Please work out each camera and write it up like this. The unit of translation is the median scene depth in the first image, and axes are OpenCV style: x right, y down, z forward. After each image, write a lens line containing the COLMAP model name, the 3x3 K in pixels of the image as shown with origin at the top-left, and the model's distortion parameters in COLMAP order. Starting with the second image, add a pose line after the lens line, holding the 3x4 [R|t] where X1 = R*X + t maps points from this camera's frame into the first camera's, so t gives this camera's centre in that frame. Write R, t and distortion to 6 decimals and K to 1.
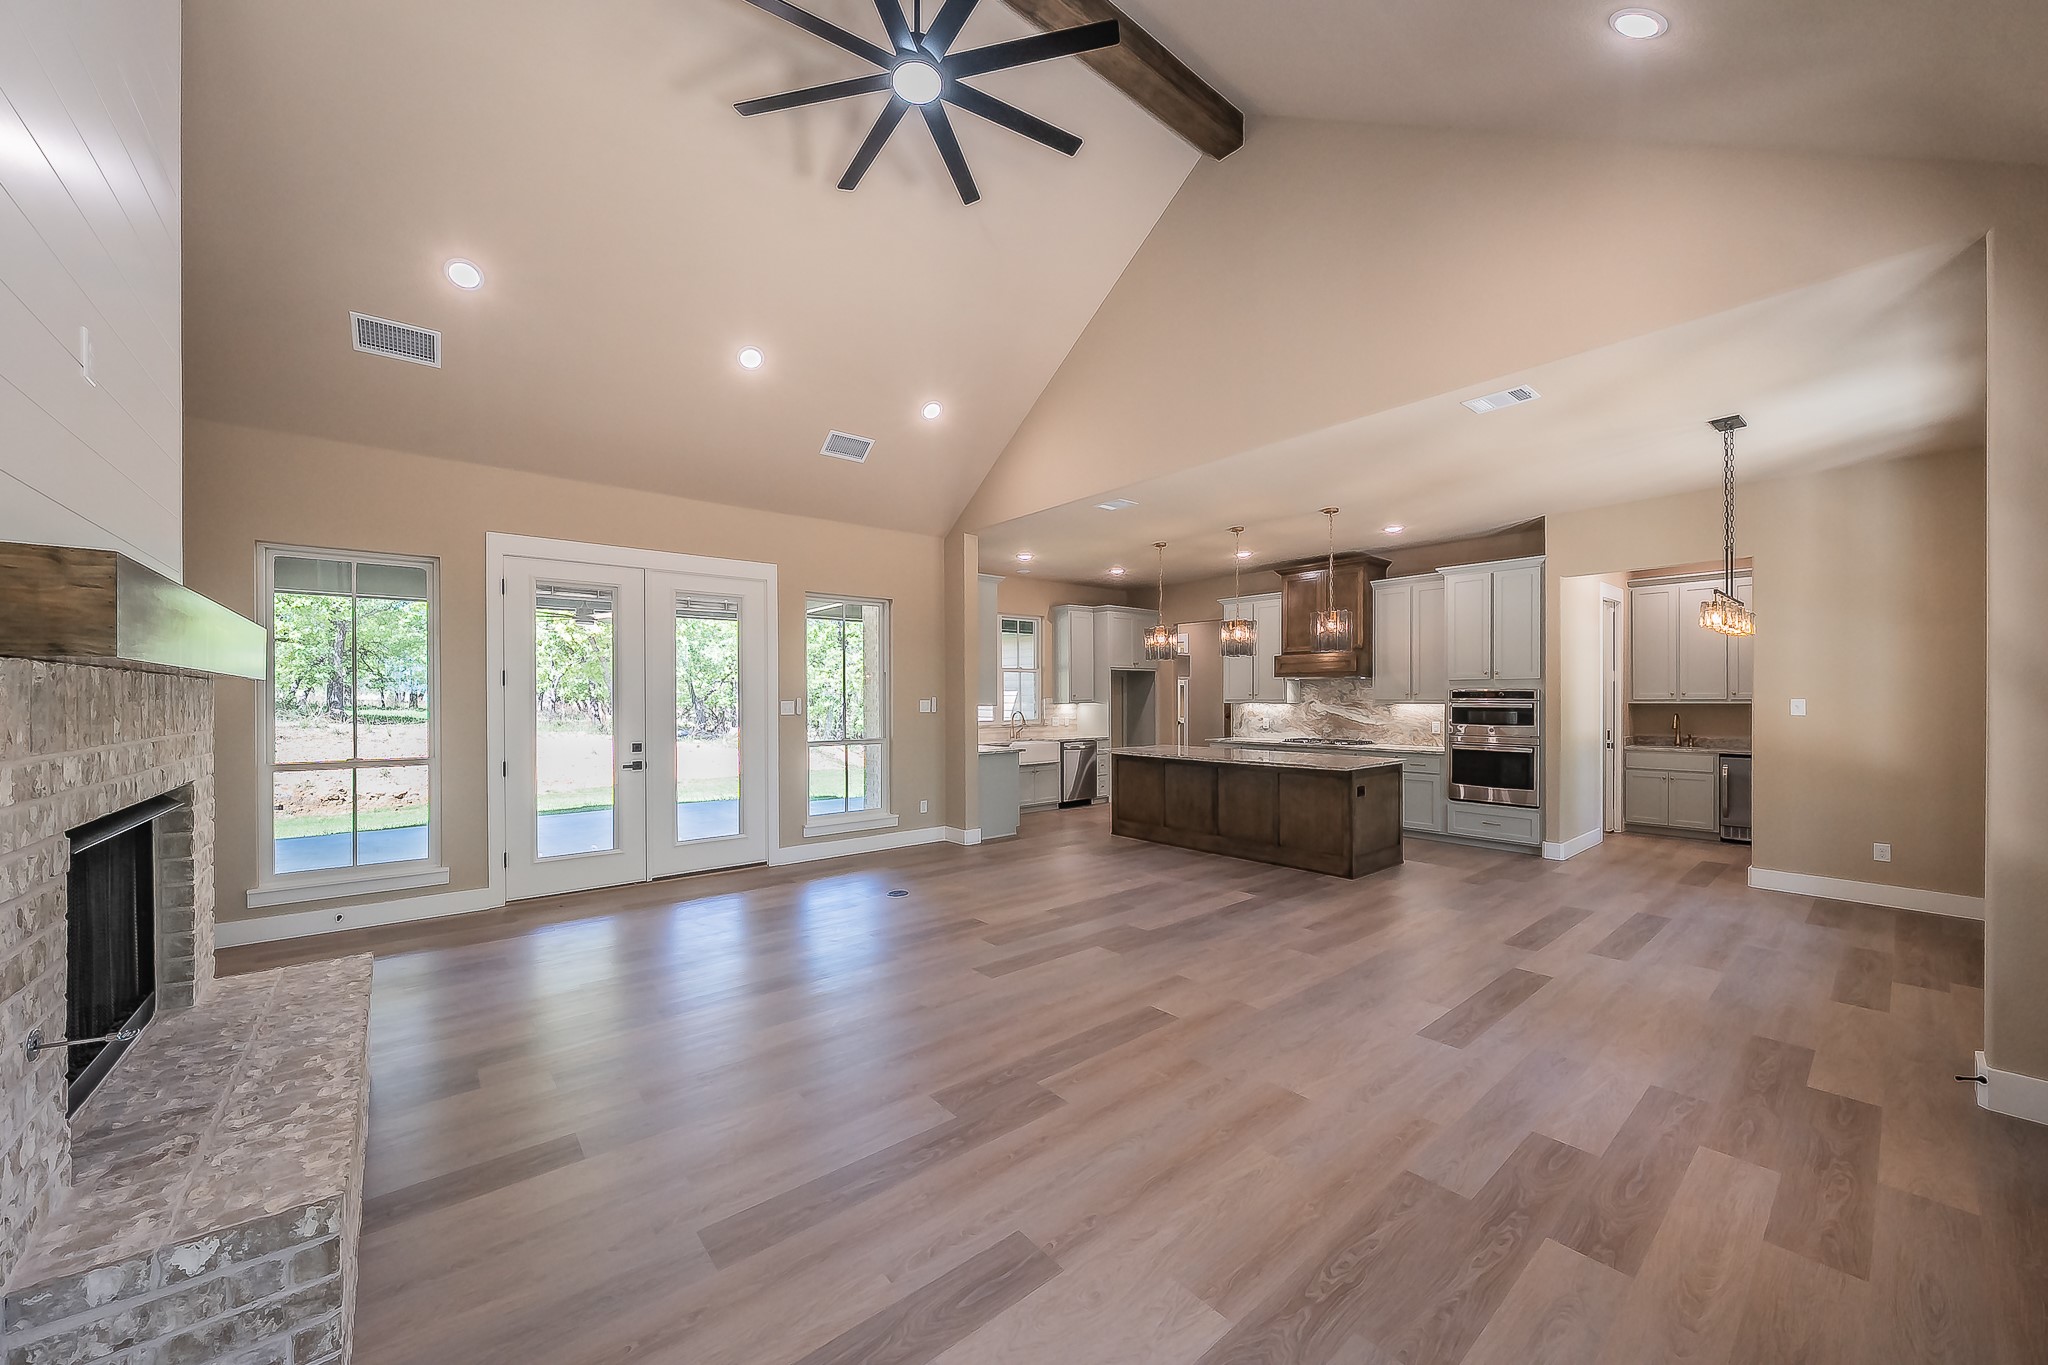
lens RADIAL K [[730.2, 0, 1022.0], [0, 730.2, 696.1], [0, 0, 1]] dist [0.000245, 0.000004]
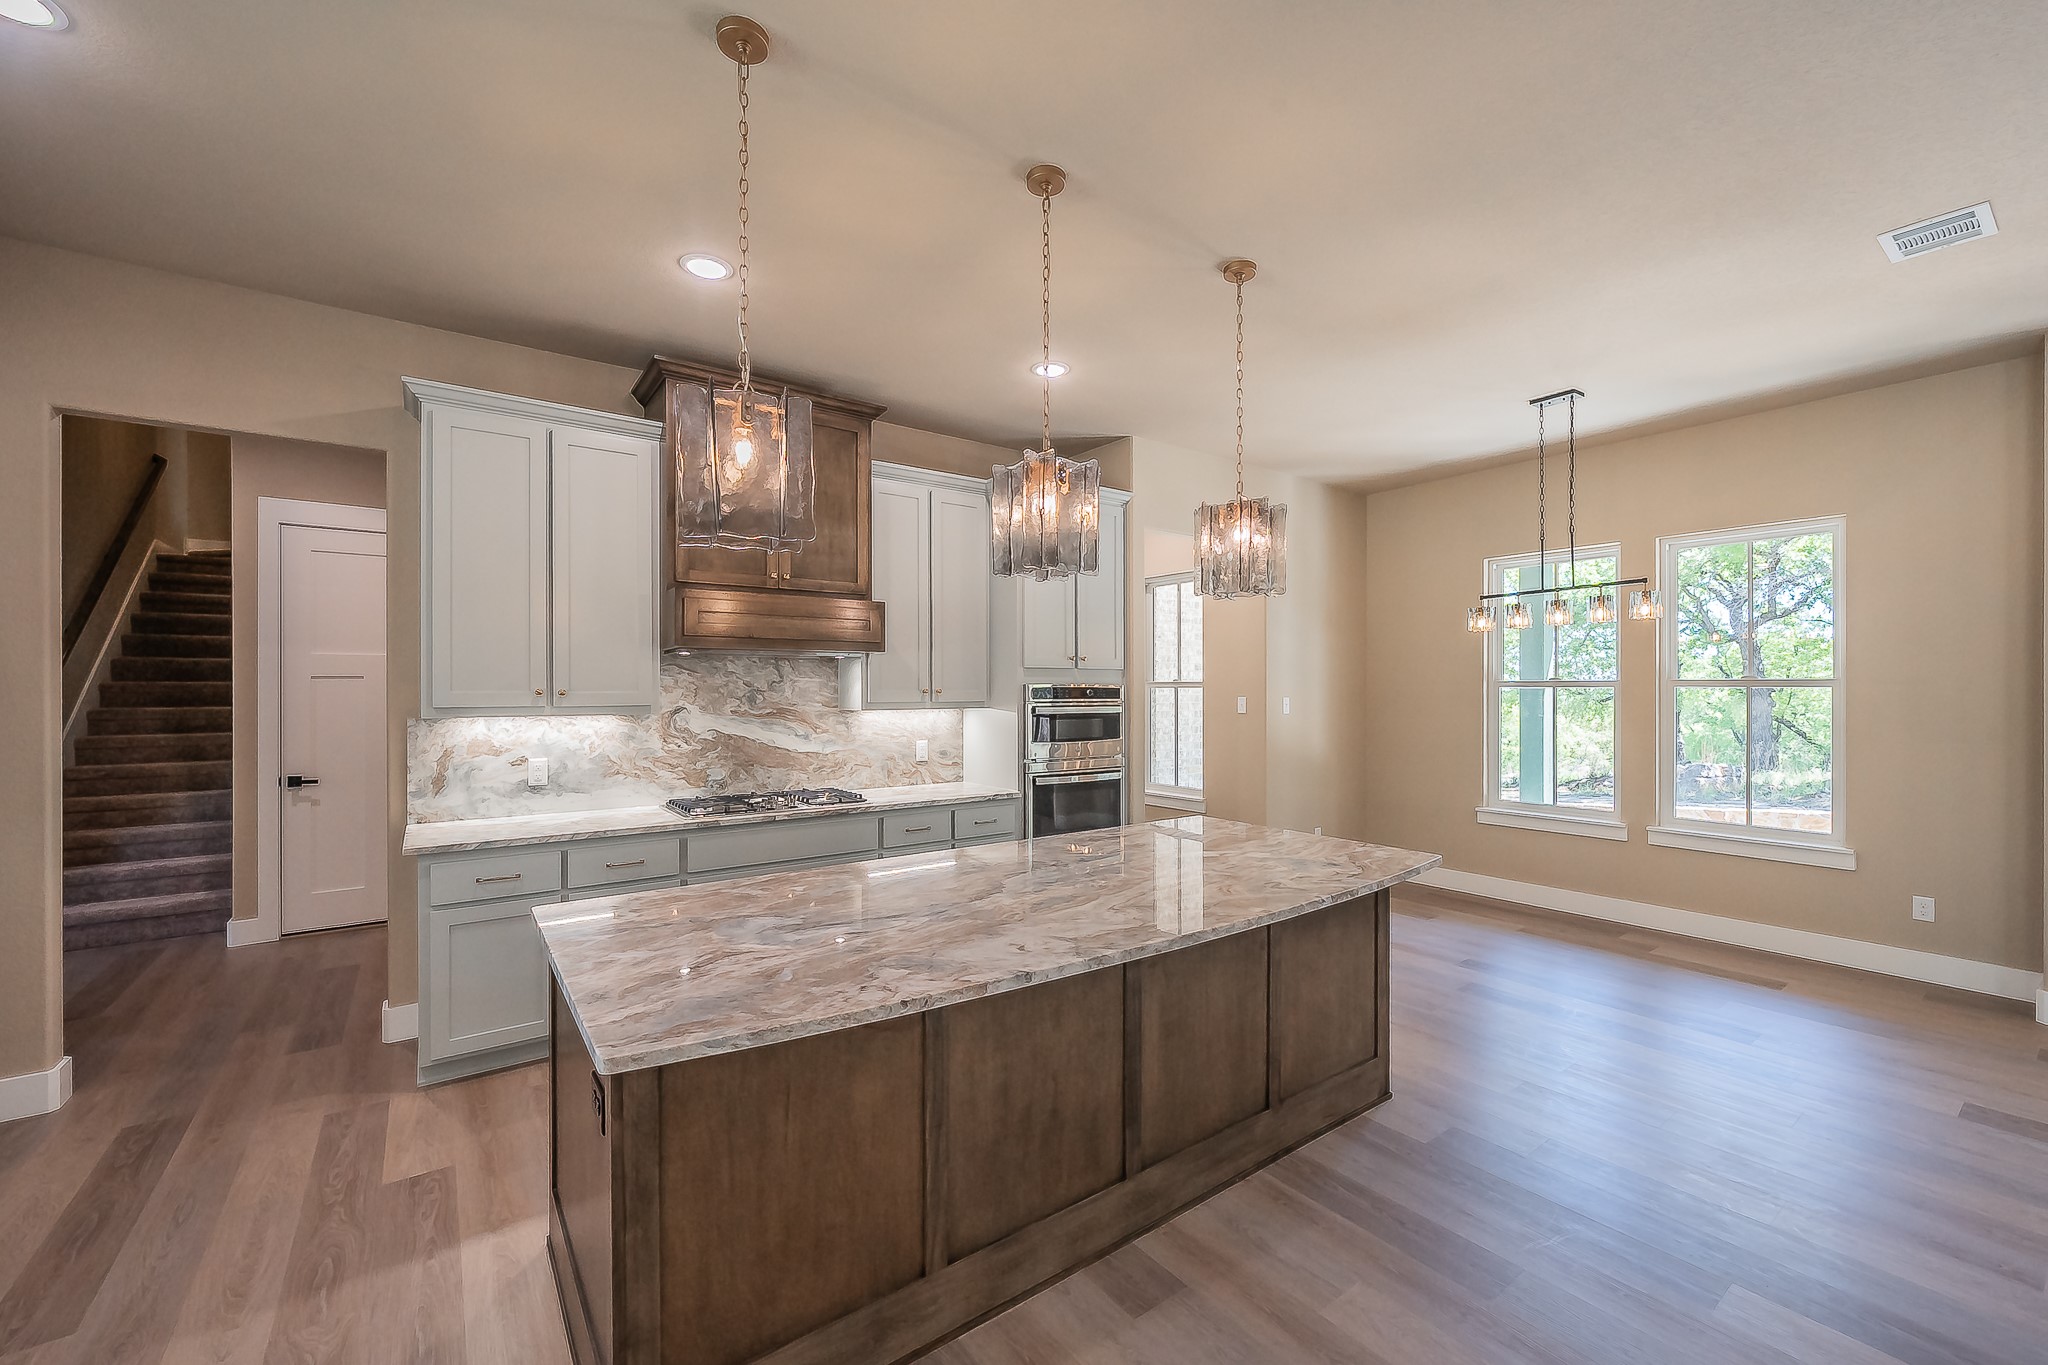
lens RADIAL K [[815.5, 0, 994.2], [0, 815.5, 689.2], [0, 0, 1]] dist [0.000113, 0.000035]
pose [[0.079829, 0.000317, 0.996809, -0.058145], [-0.001455, 0.999999, -0.000202, -0.004375], [-0.996808, -0.001434, 0.079829, 0.920366]]
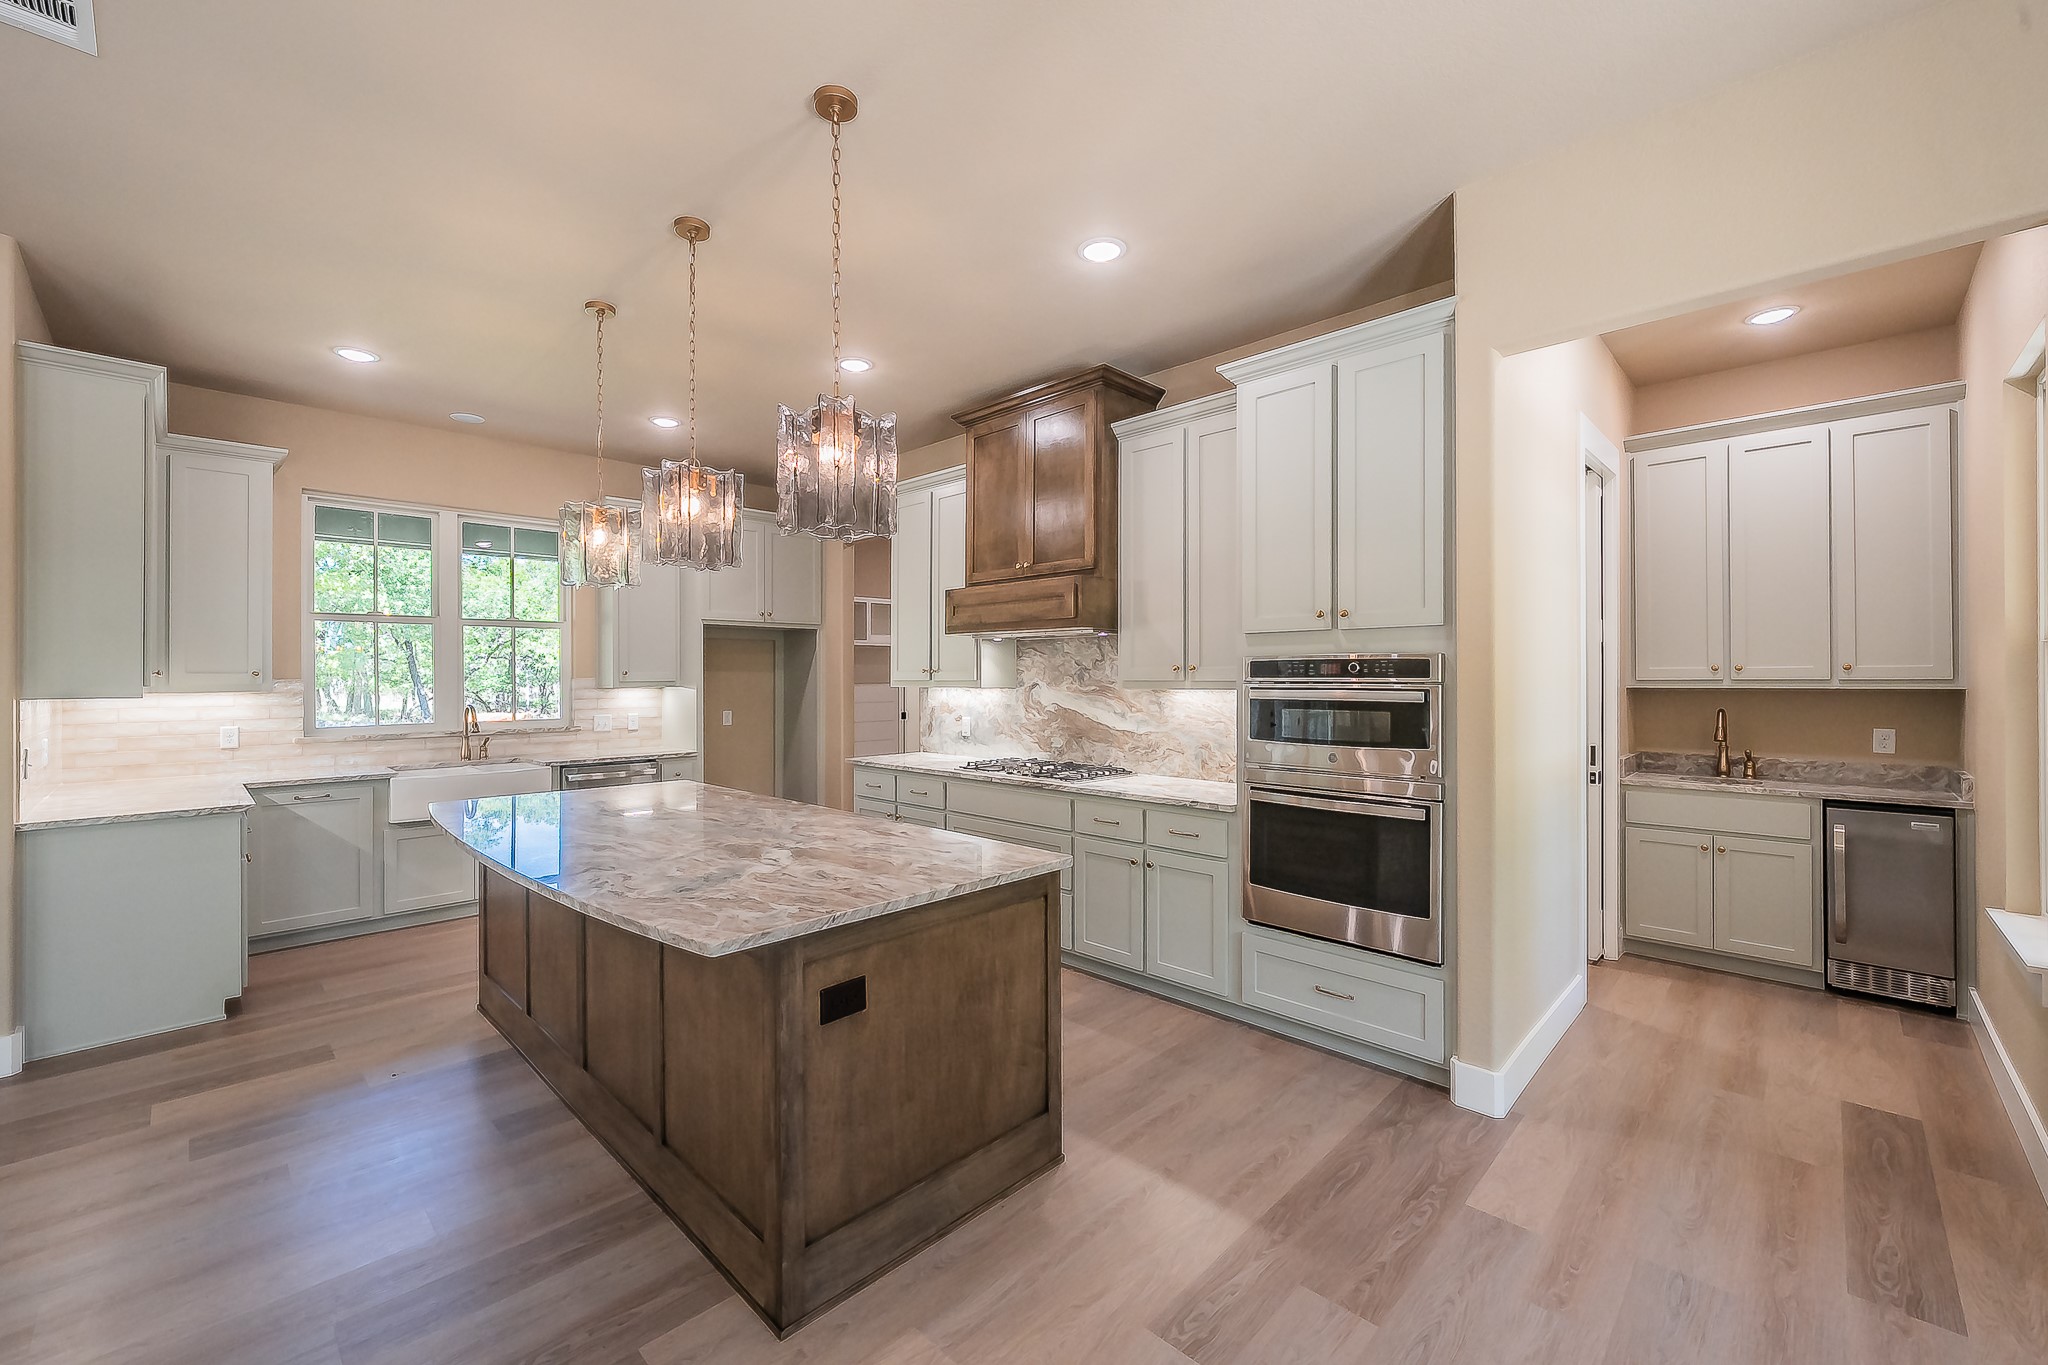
lens RADIAL K [[813.2, 0, 1026.5], [0, 813.2, 671.7], [0, 0, 1]] dist [-0.000429, 0.000001]
pose [[0.994598, 0.000435, 0.103799, 0.391303], [0.000194, 0.999982, -0.006047, 0.002506], [-0.103799, 0.006035, 0.994580, 0.524245]]
